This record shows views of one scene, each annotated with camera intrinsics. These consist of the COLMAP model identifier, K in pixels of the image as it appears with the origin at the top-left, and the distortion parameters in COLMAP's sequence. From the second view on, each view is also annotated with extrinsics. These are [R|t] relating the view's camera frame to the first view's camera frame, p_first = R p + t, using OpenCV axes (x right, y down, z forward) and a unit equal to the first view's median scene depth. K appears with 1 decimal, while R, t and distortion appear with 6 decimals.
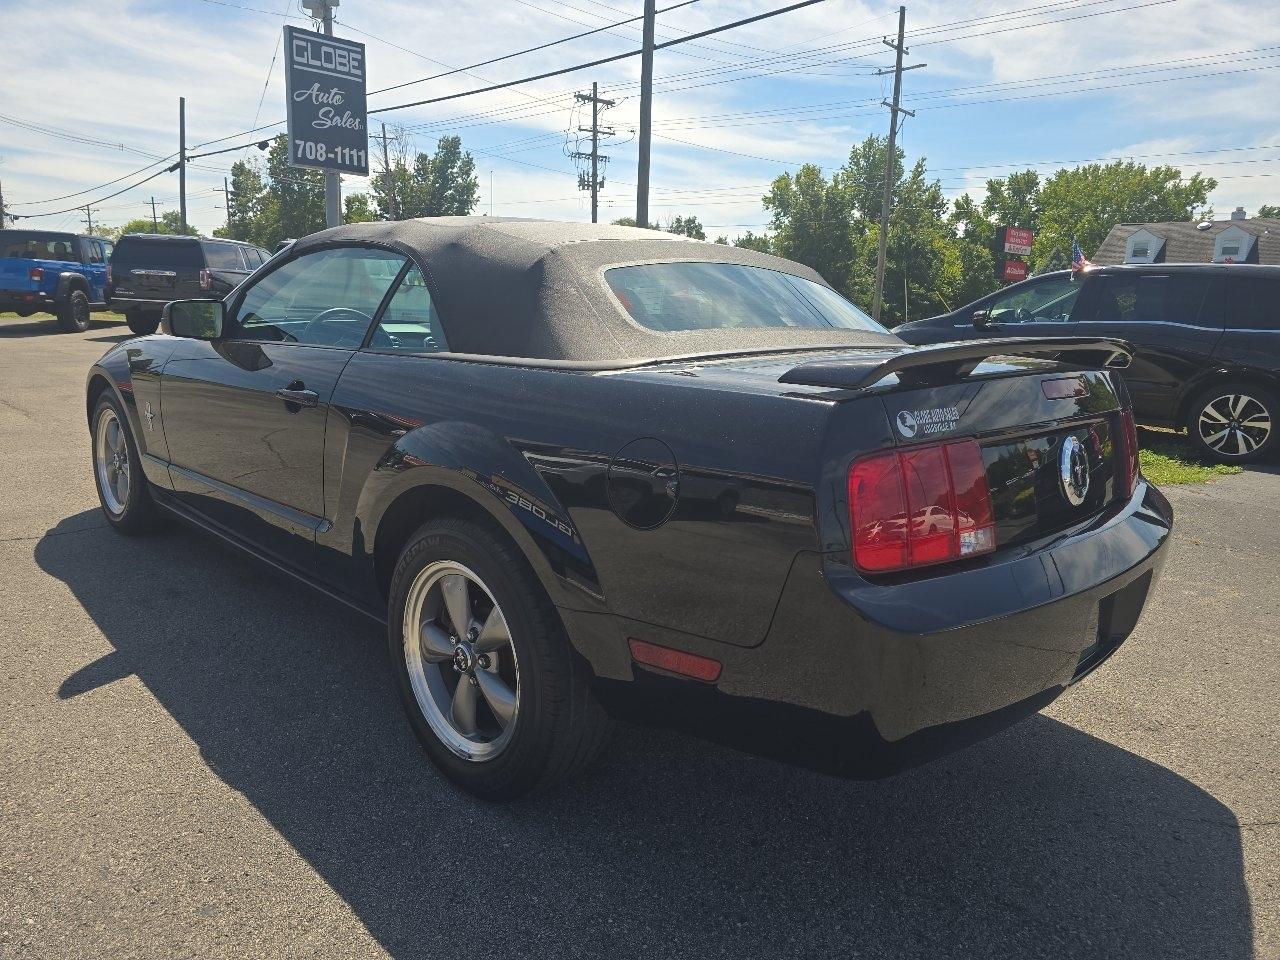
lens RADIAL K [[870.8, 0, 638.2], [0, 870.8, 478.9], [0, 0, 1]] dist [0.048442, -0.045428]
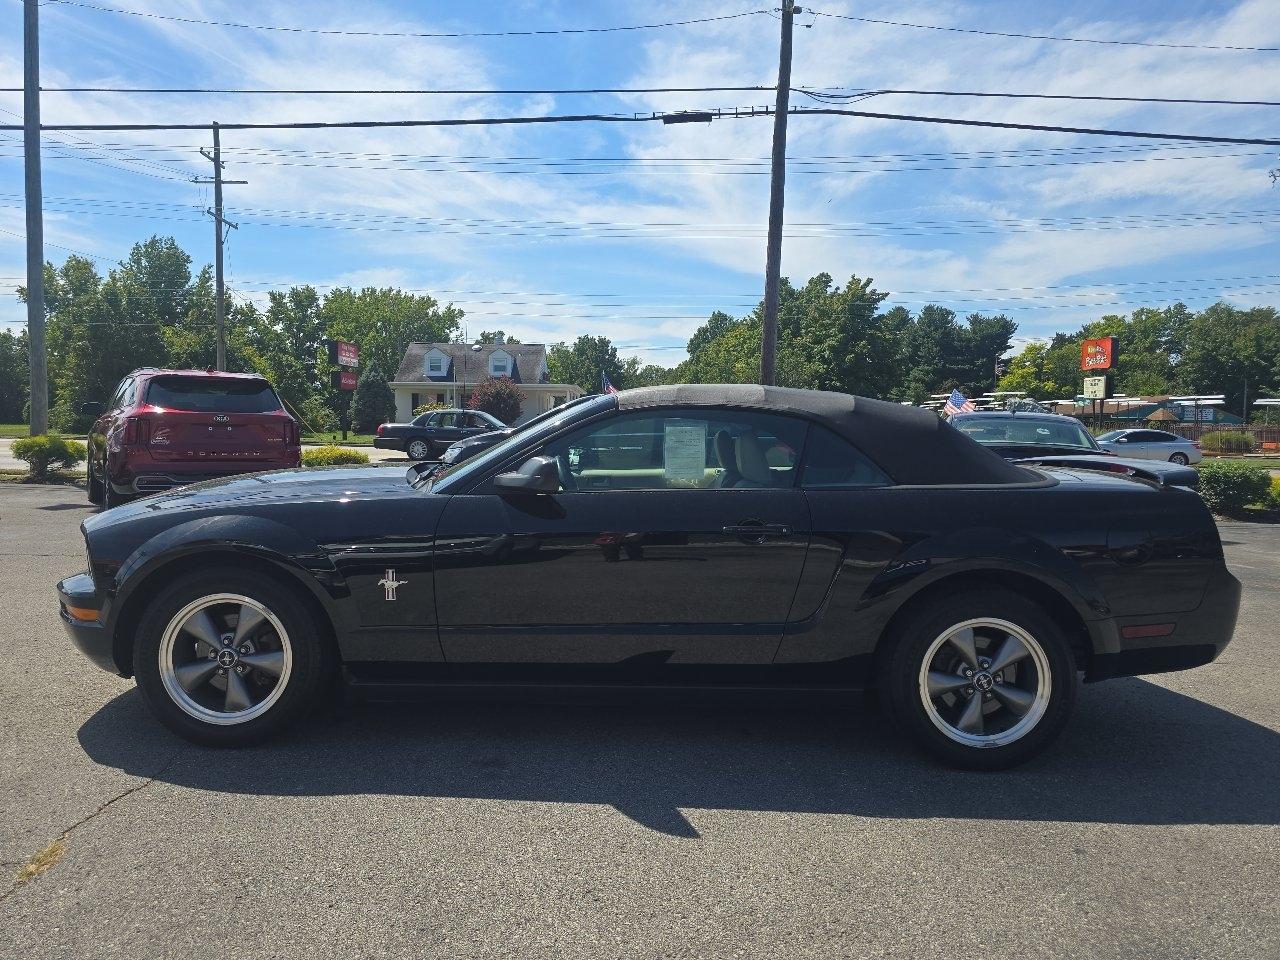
lens RADIAL K [[870.8, 0, 638.7], [0, 870.8, 472.9], [0, 0, 1]] dist [0.048442, -0.045428]
pose [[0.690530, -0.063781, 0.720486, -0.093771], [0.150897, 0.986890, -0.057258, -0.008453], [-0.707388, 0.148258, 0.691102, 0.017959]]
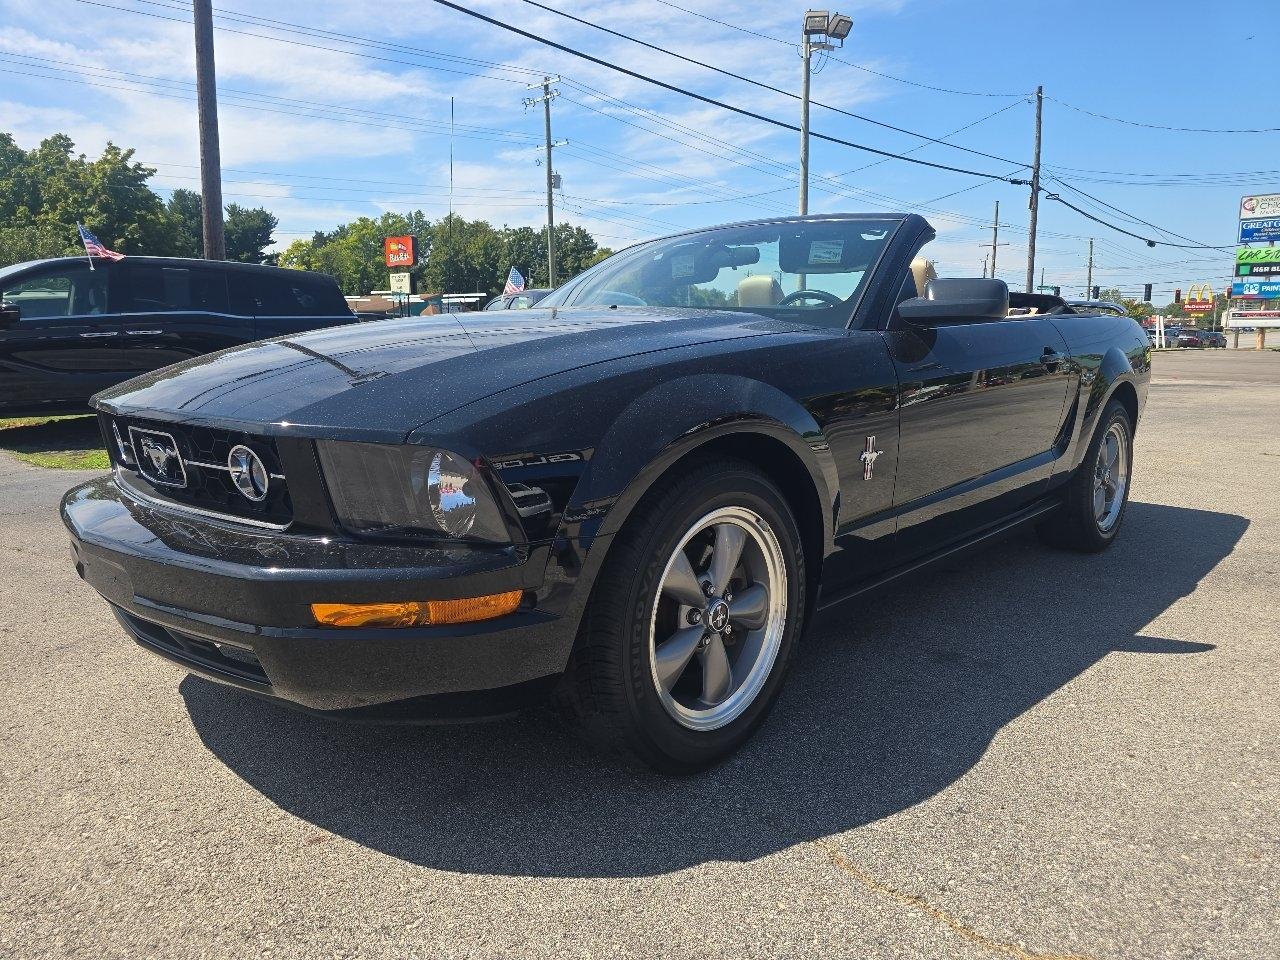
lens RADIAL K [[870.8, 0, 664.6], [0, 870.8, 441.8], [0, 0, 1]] dist [0.048442, -0.045428]
pose [[-0.060053, -0.162678, 0.984850, -0.108052], [0.197848, 0.965116, 0.171482, -0.020063], [-0.978391, 0.205149, -0.025773, 0.107308]]
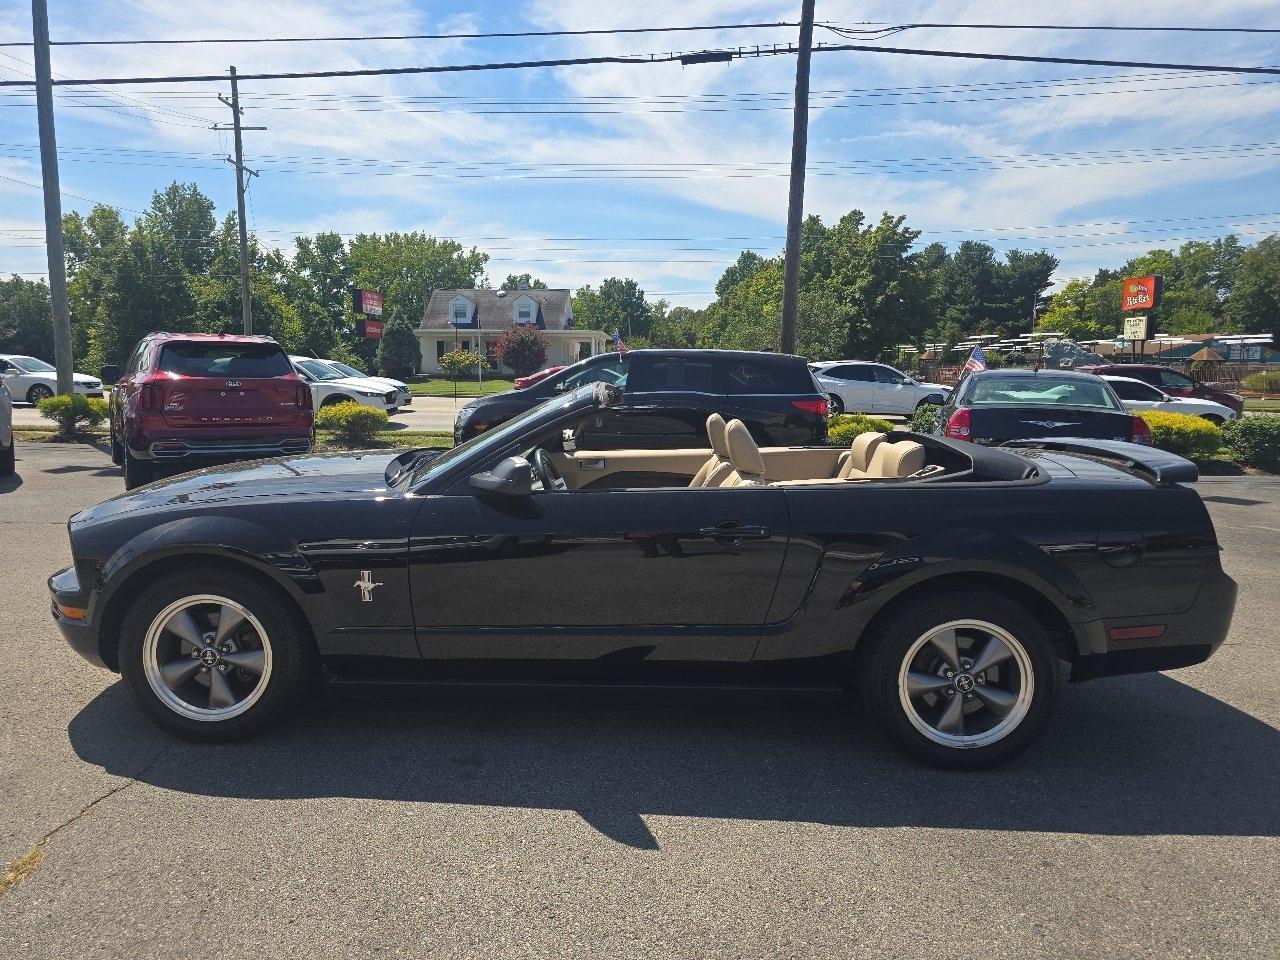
lens RADIAL K [[870.8, 0, 636.6], [0, 870.8, 474.2], [0, 0, 1]] dist [0.048442, -0.045428]
pose [[0.715769, -0.113437, 0.689062, -0.088762], [0.153102, 0.988204, 0.003647, -0.013121], [-0.681347, 0.102887, 0.724693, 0.014550]]
